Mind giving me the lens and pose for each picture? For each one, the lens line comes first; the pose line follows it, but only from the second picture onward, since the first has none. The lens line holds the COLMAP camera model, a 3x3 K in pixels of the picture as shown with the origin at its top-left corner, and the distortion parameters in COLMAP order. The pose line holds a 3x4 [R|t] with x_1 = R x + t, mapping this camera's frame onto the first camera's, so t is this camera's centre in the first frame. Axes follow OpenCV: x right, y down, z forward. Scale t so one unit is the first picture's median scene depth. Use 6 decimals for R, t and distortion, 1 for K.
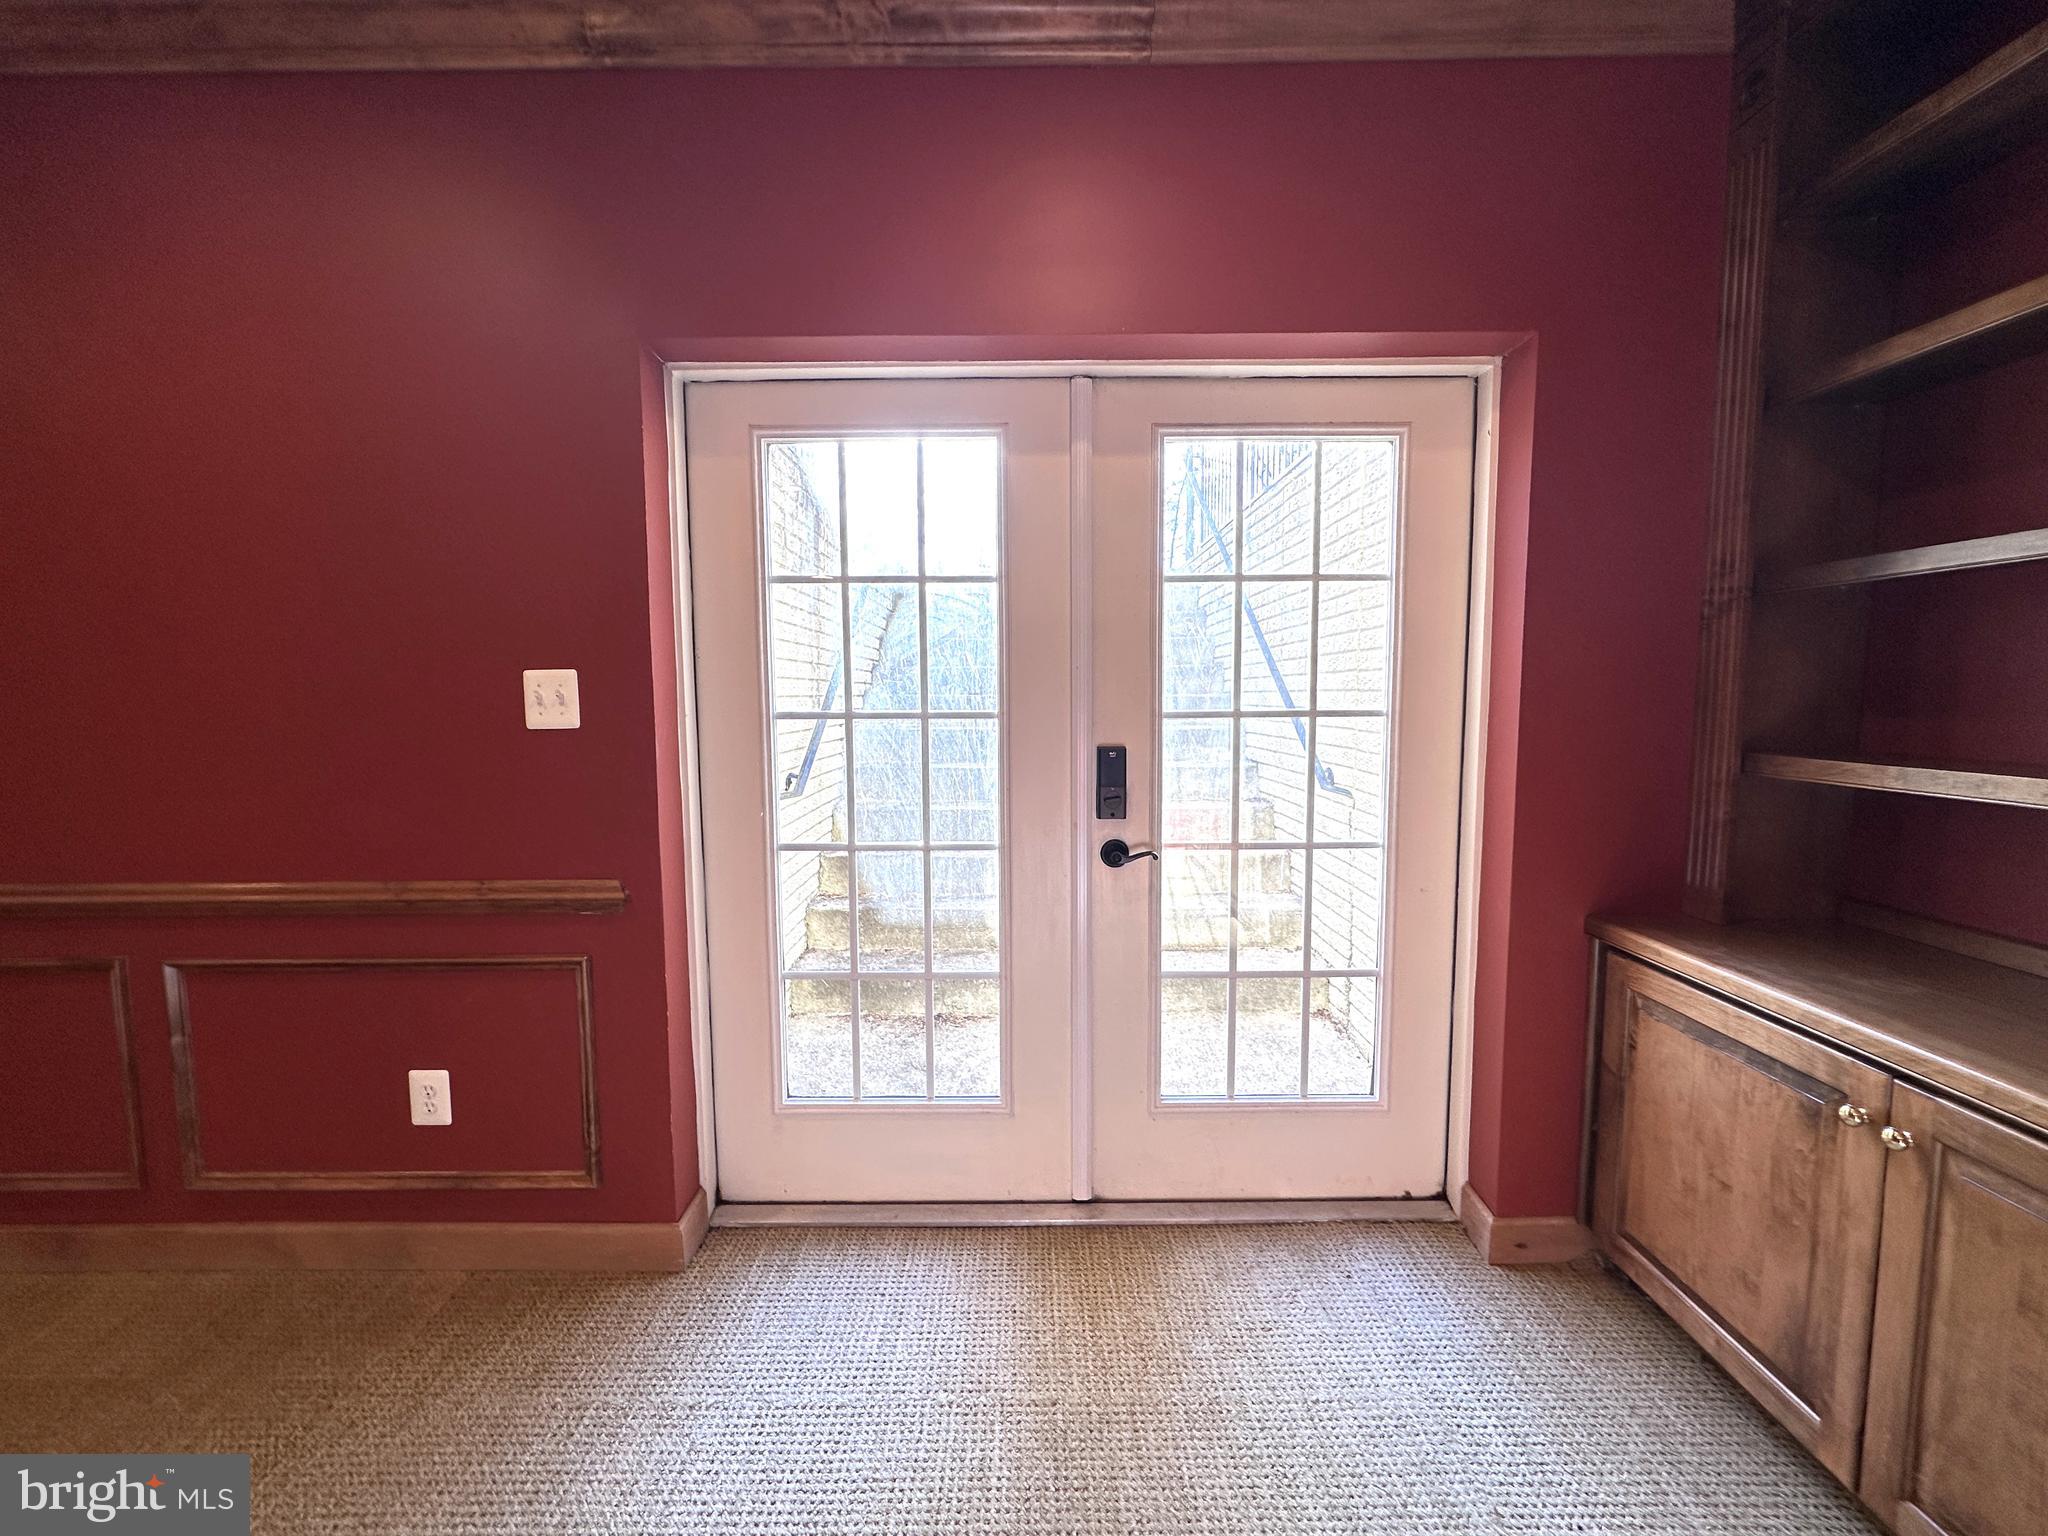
lens RADIAL K [[816.3, 0, 1020.4], [0, 816.3, 761.4], [0, 0, 1]] dist [-0.000915, 0.000019]
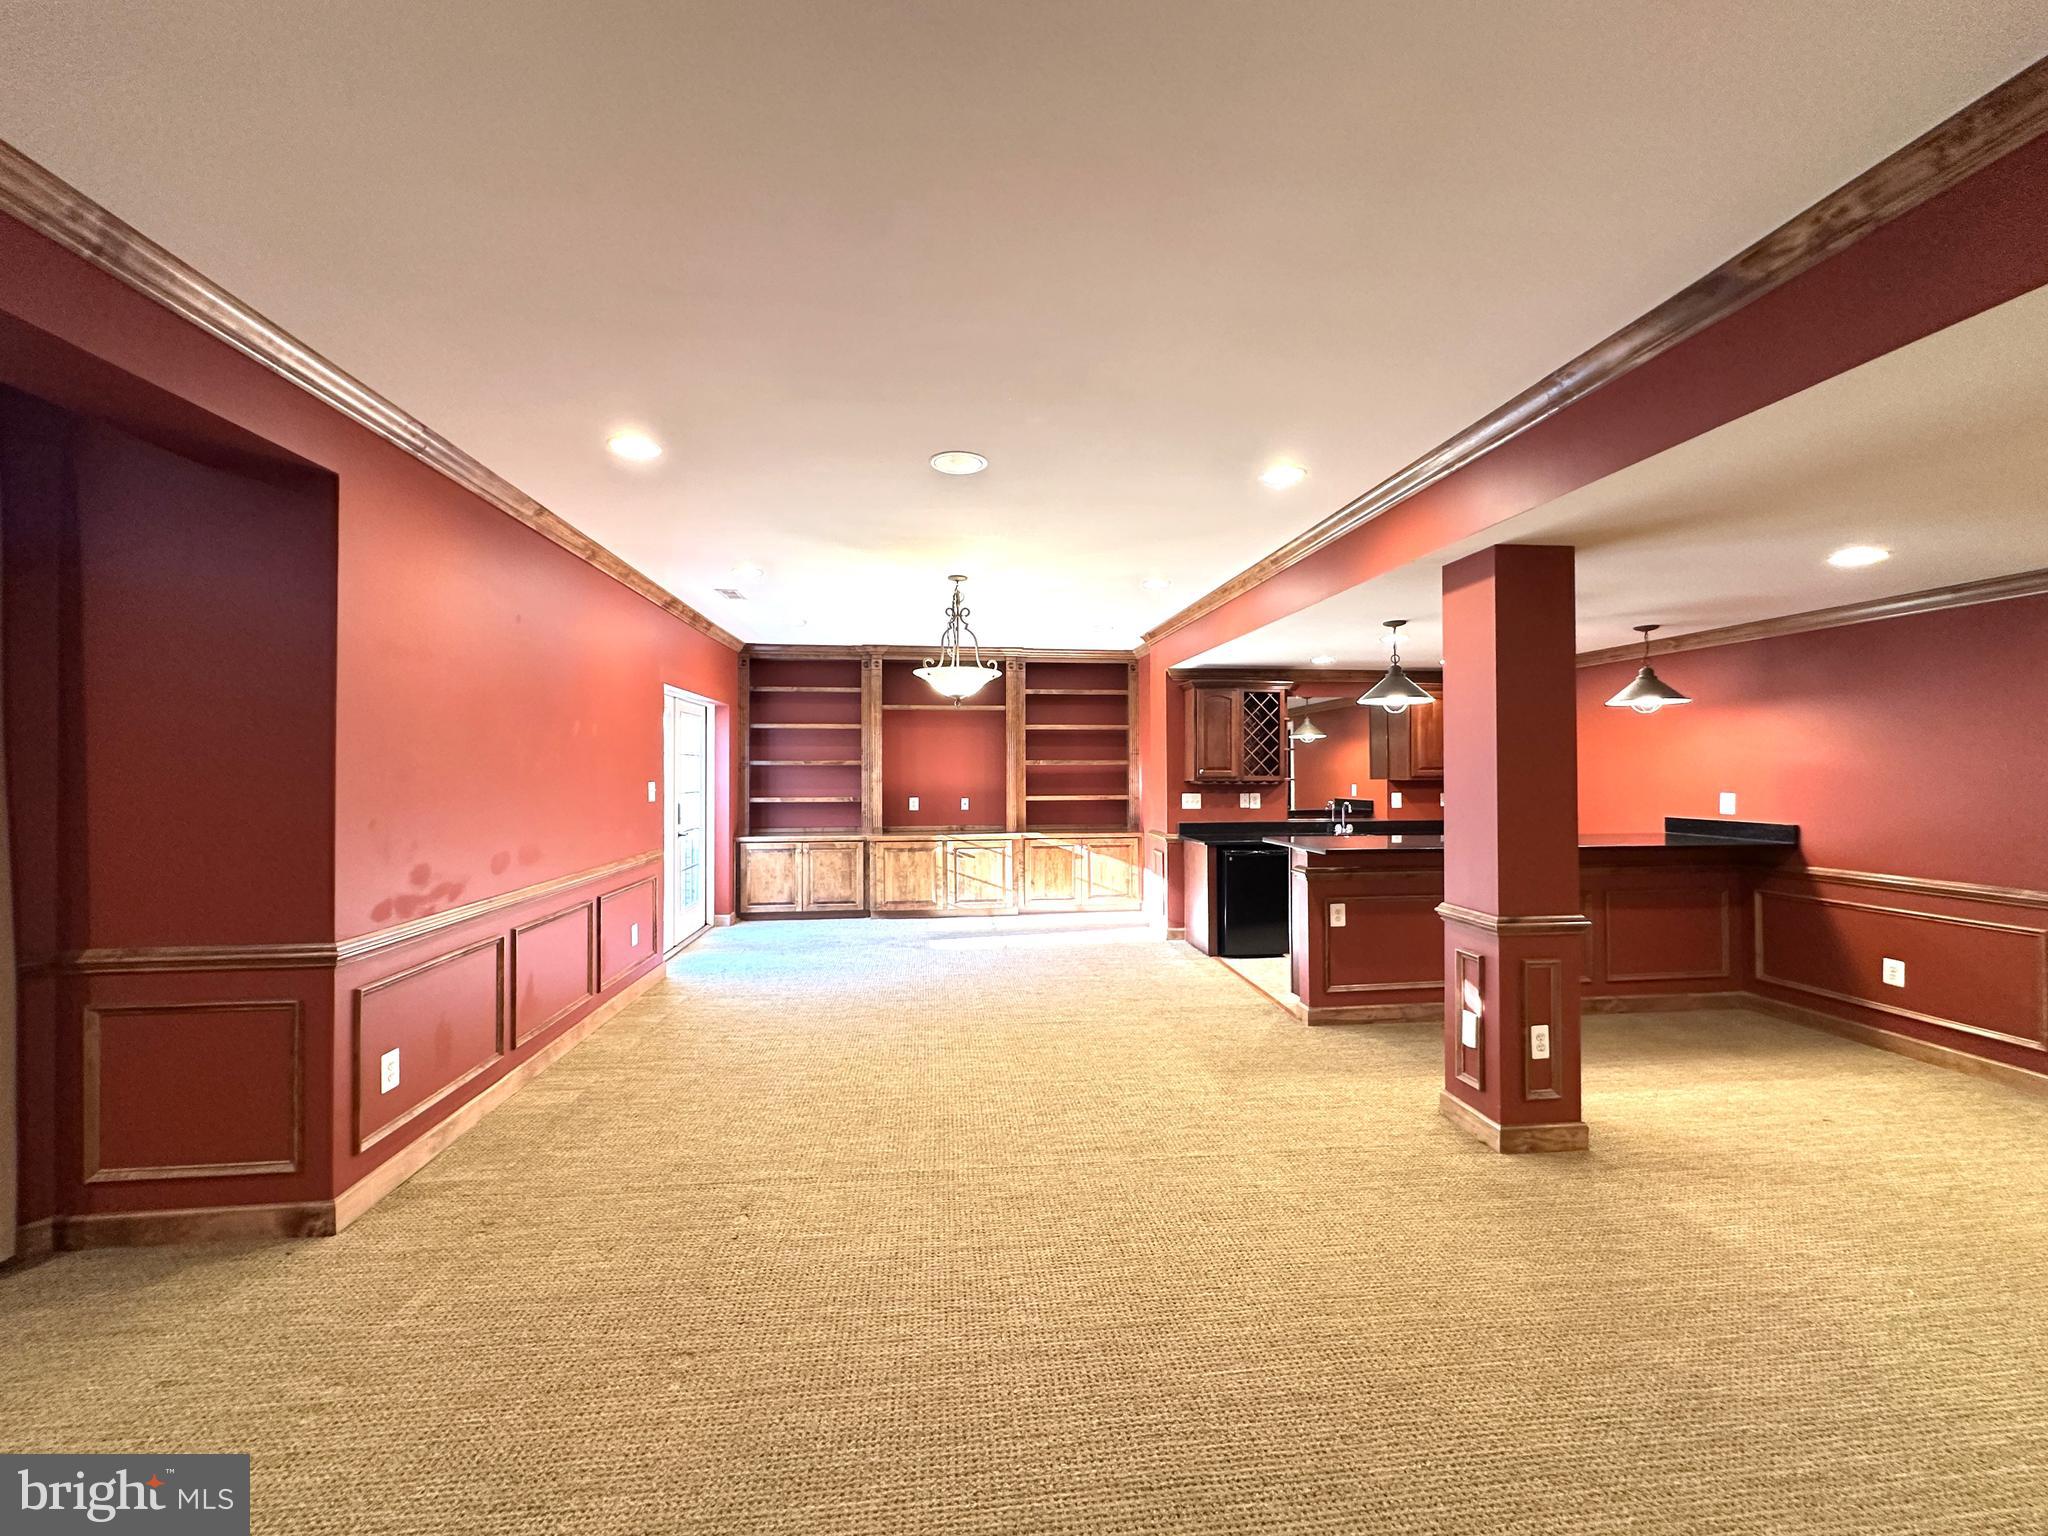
lens RADIAL K [[816.3, 0, 1028.7], [0, 816.3, 760.7], [0, 0, 1]] dist [-0.000915, 0.000019]
pose [[-0.128599, 0.018809, 0.991518, -3.688651], [0.088124, 0.996082, -0.007466, -0.044041], [-0.987773, 0.086417, -0.129753, -0.022148]]
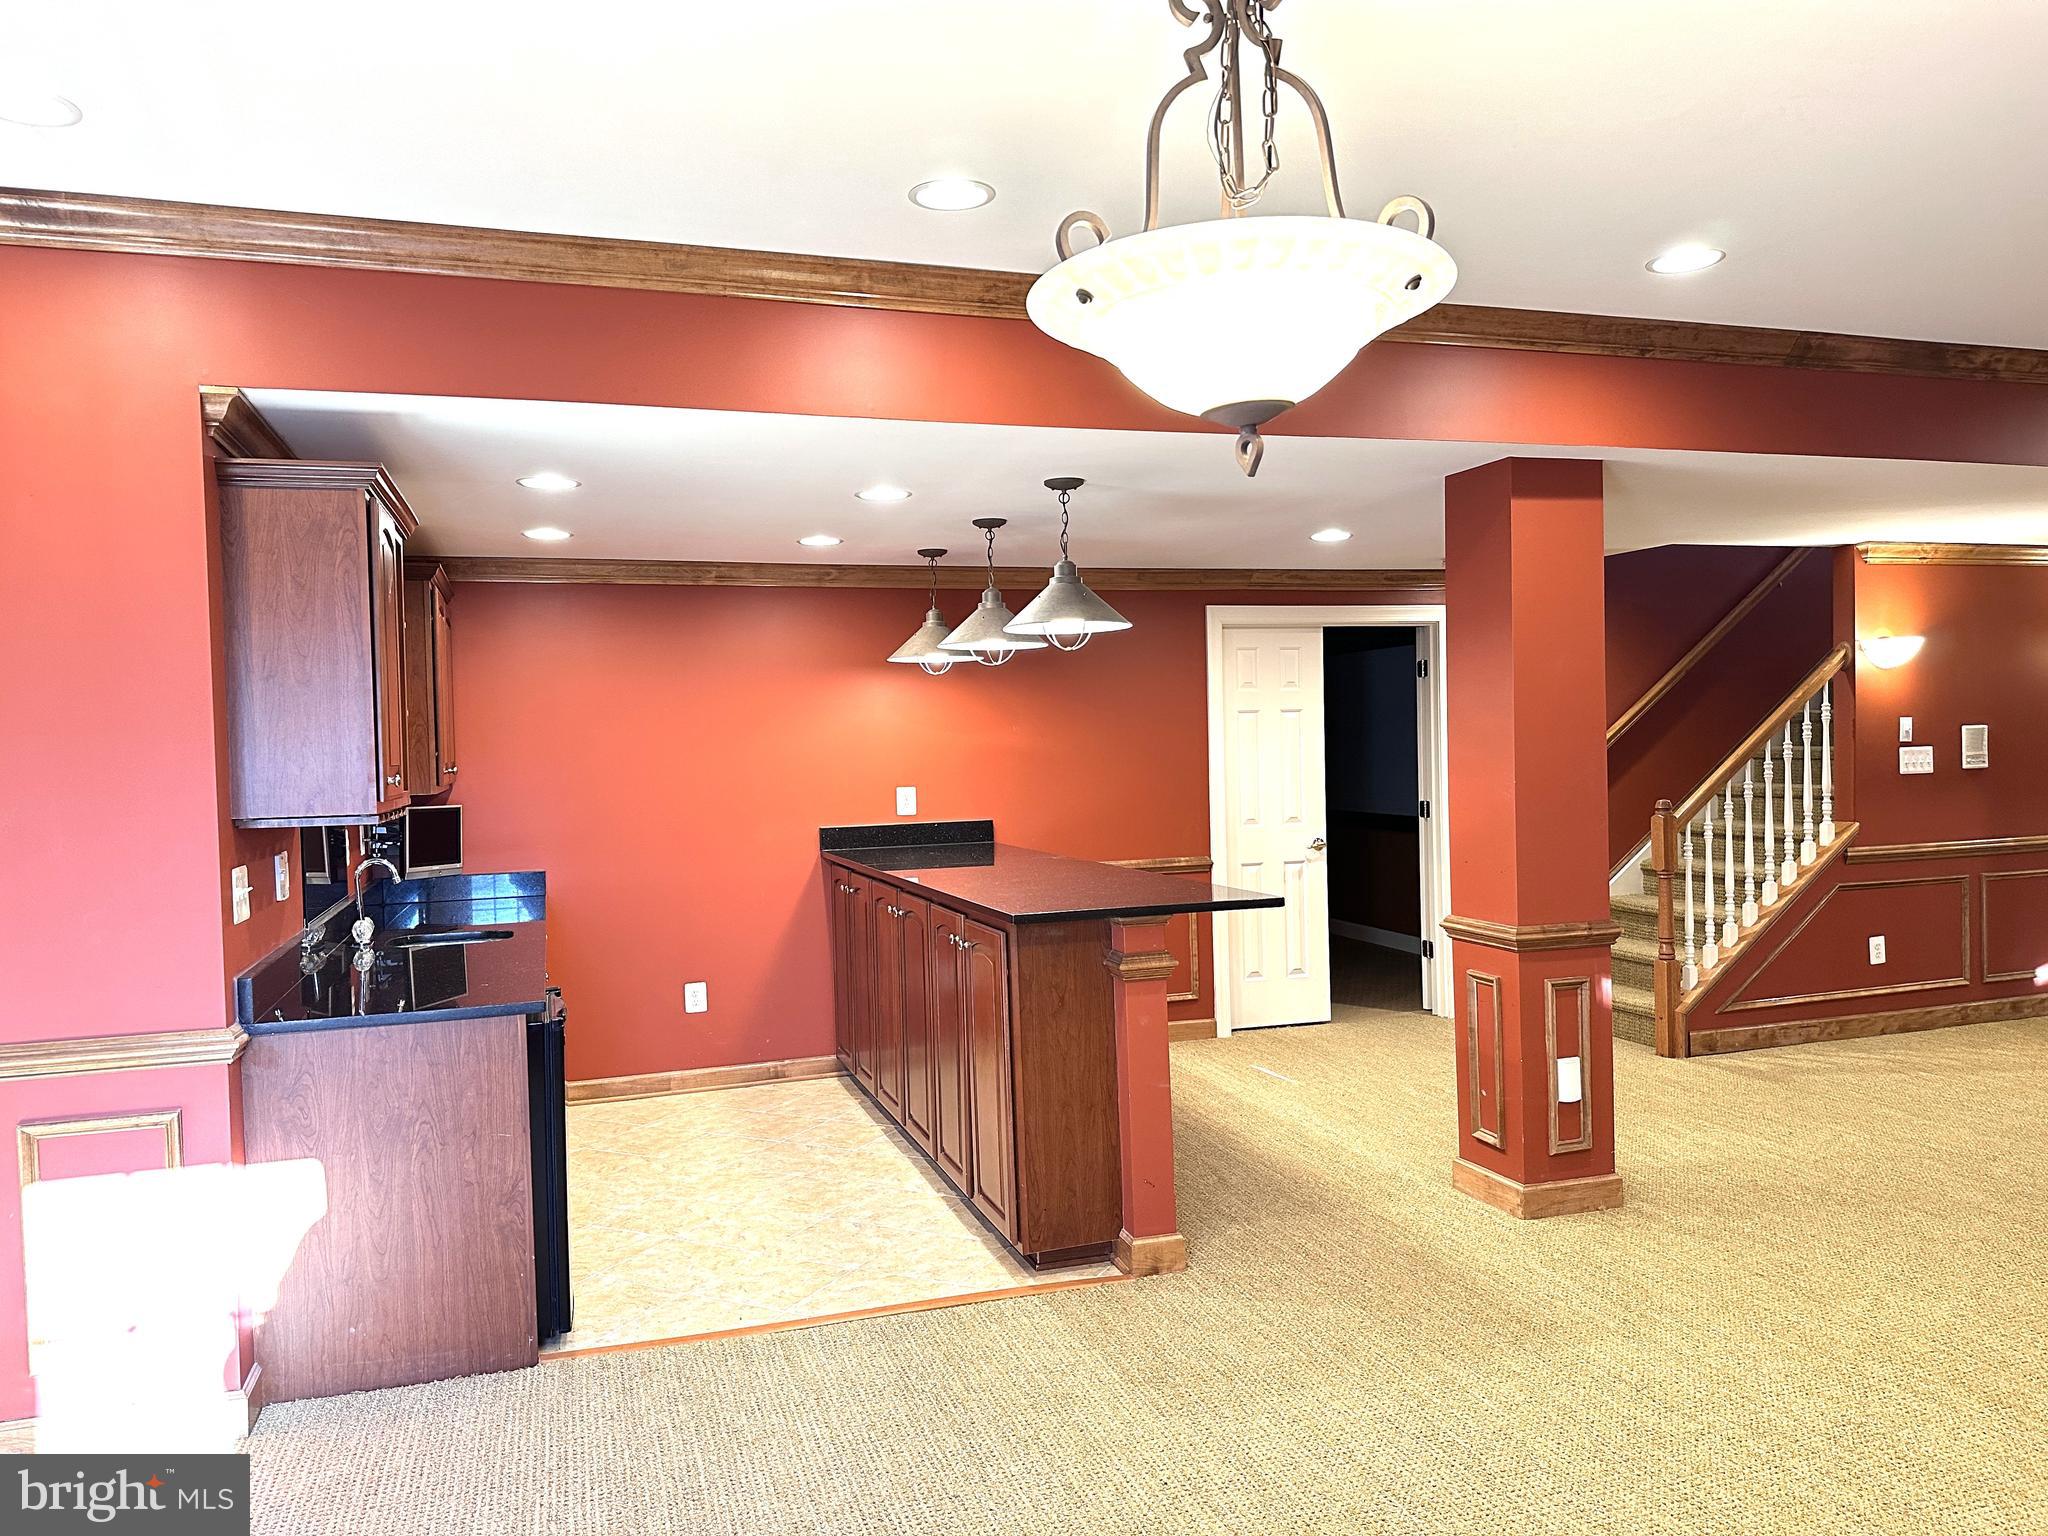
lens RADIAL K [[1435.2, 0, 1023.5], [0, 1435.2, 773.3], [0, 0, 1]] dist [0.042403, -0.044964]
pose [[-0.948509, 0.038898, -0.314351, -0.392009], [0.006985, 0.994758, 0.102016, -0.153541], [0.316672, 0.094568, -0.943809, 0.801810]]
